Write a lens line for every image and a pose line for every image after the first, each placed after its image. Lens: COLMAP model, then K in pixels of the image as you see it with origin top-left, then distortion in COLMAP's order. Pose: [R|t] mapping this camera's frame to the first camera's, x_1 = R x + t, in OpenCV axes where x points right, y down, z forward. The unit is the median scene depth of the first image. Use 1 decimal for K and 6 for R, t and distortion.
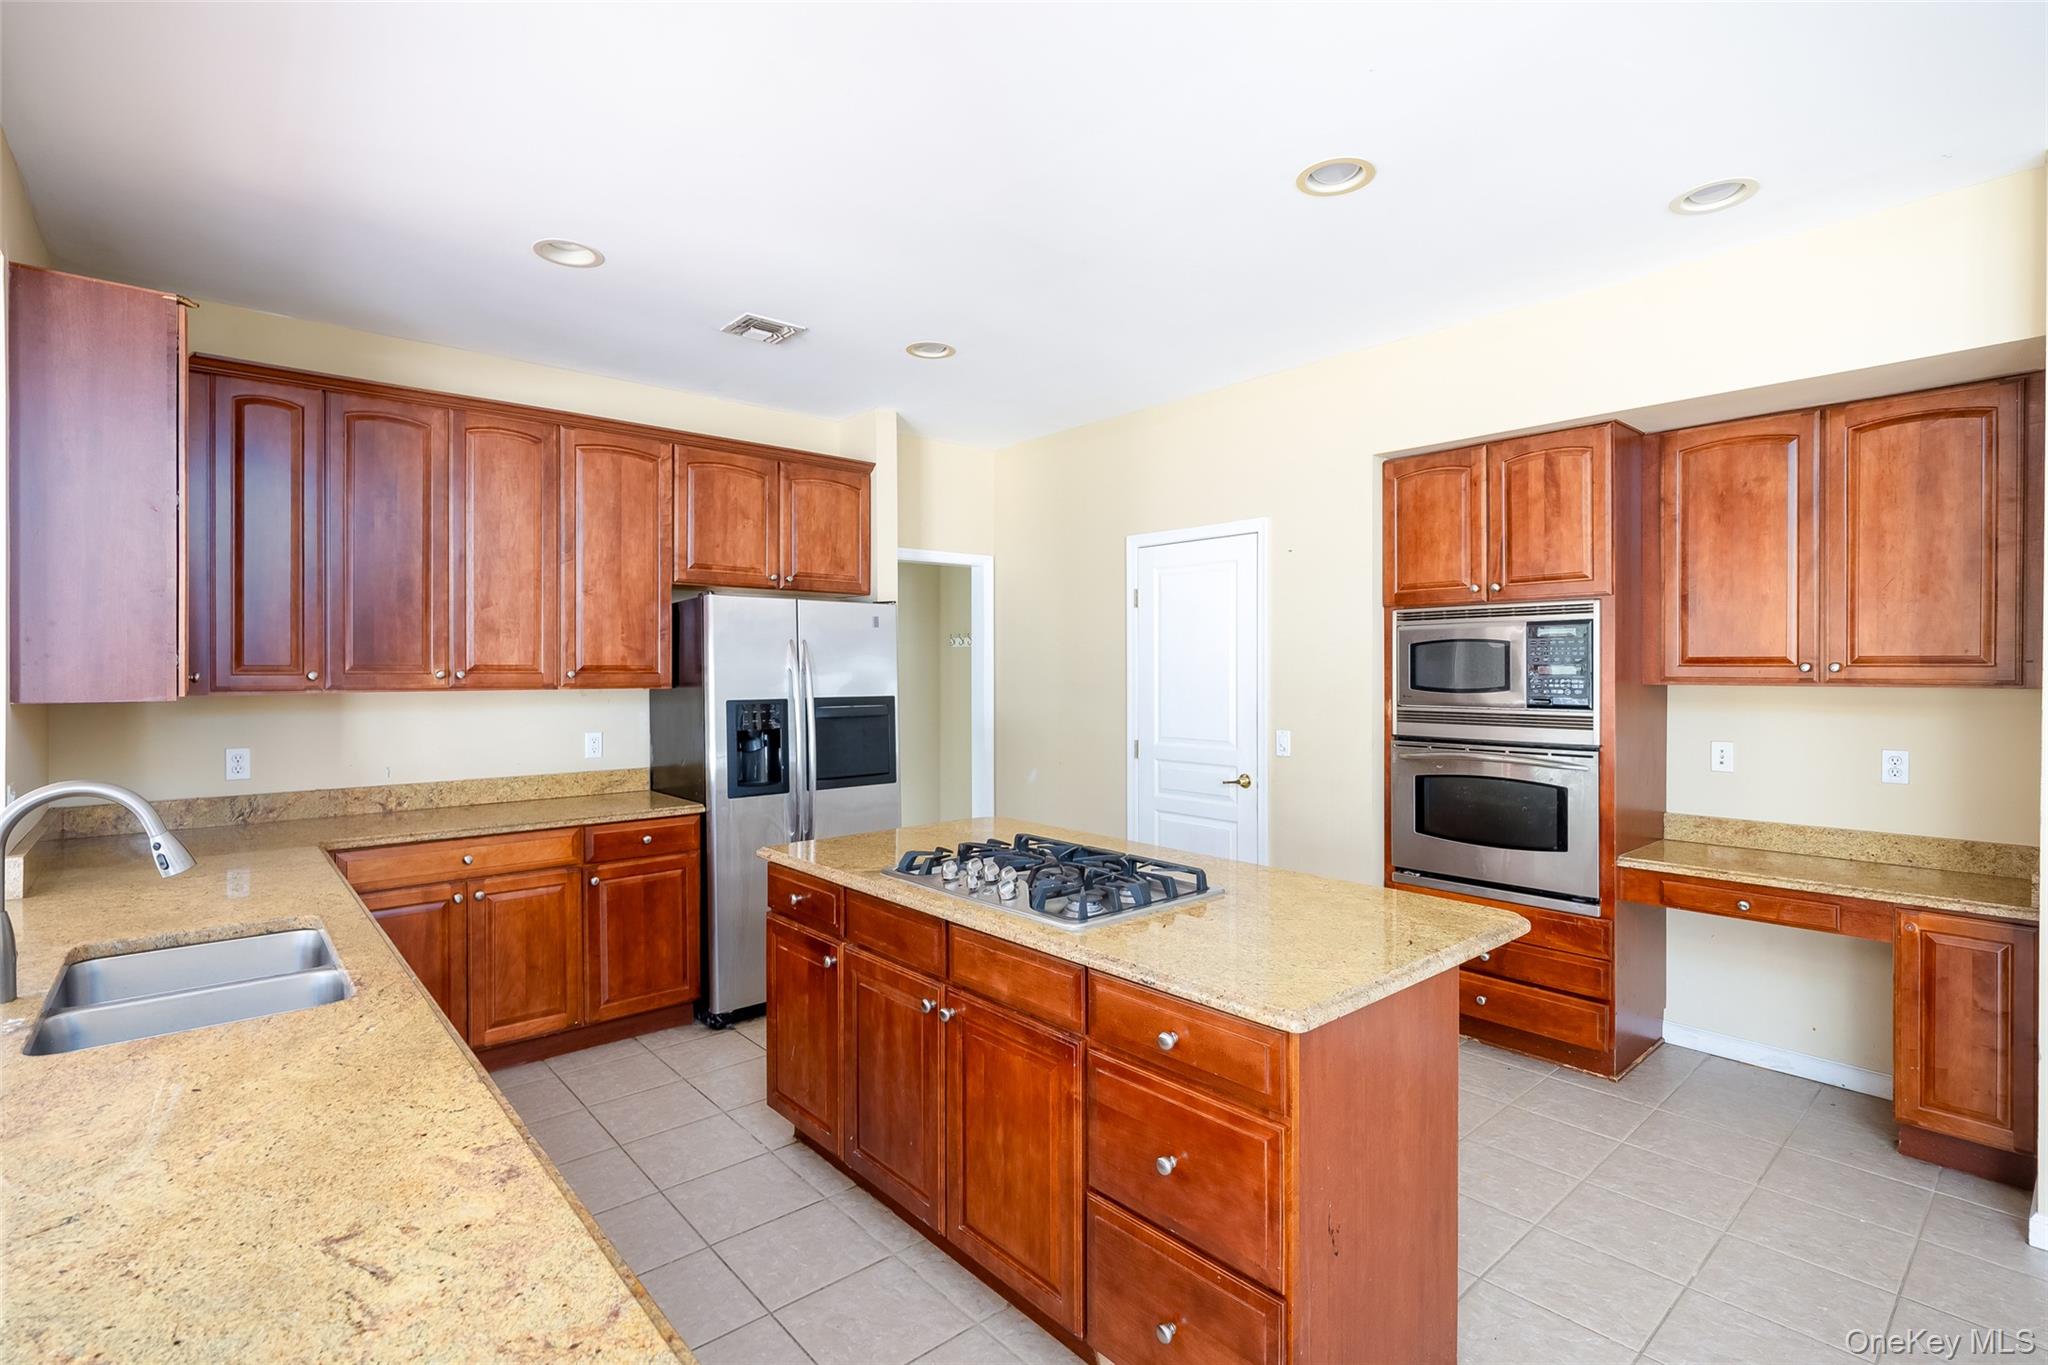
lens RADIAL K [[973.9, 0, 1026.7], [0, 973.9, 669.4], [0, 0, 1]] dist [0.000476, 0.000014]
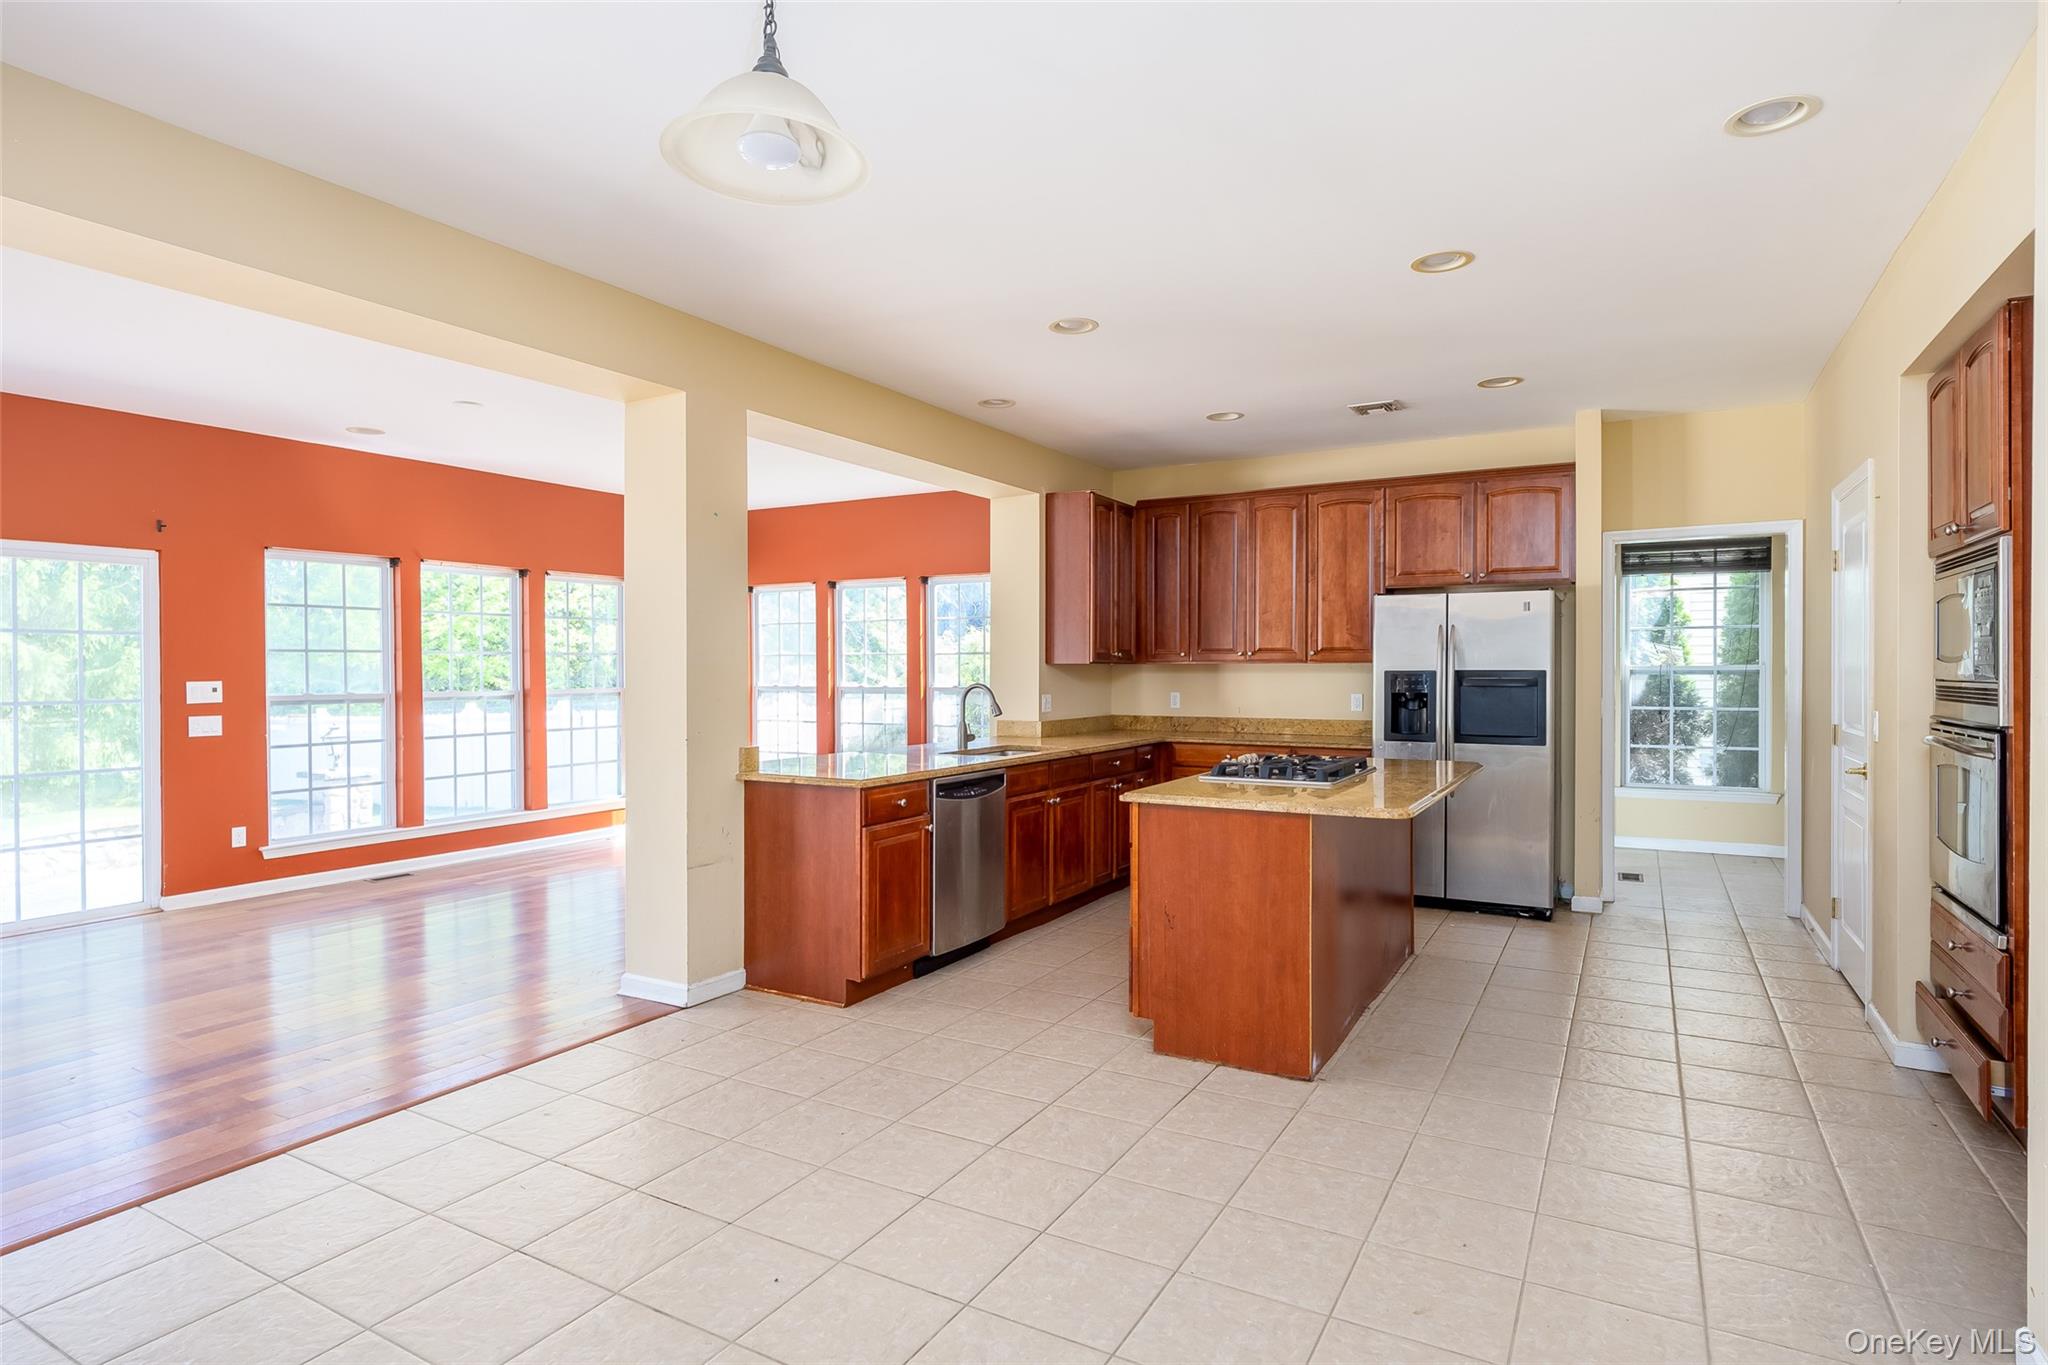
lens RADIAL K [[1071.7, 0, 1024.0], [0, 1071.7, 682.5], [0, 0, 1]] dist [0.000723, 0.000154]
pose [[0.323167, 0.011621, -0.946271, 0.974796], [0.000513, 0.999922, 0.012455, 0.029498], [0.946342, -0.004510, 0.323136, 0.012844]]
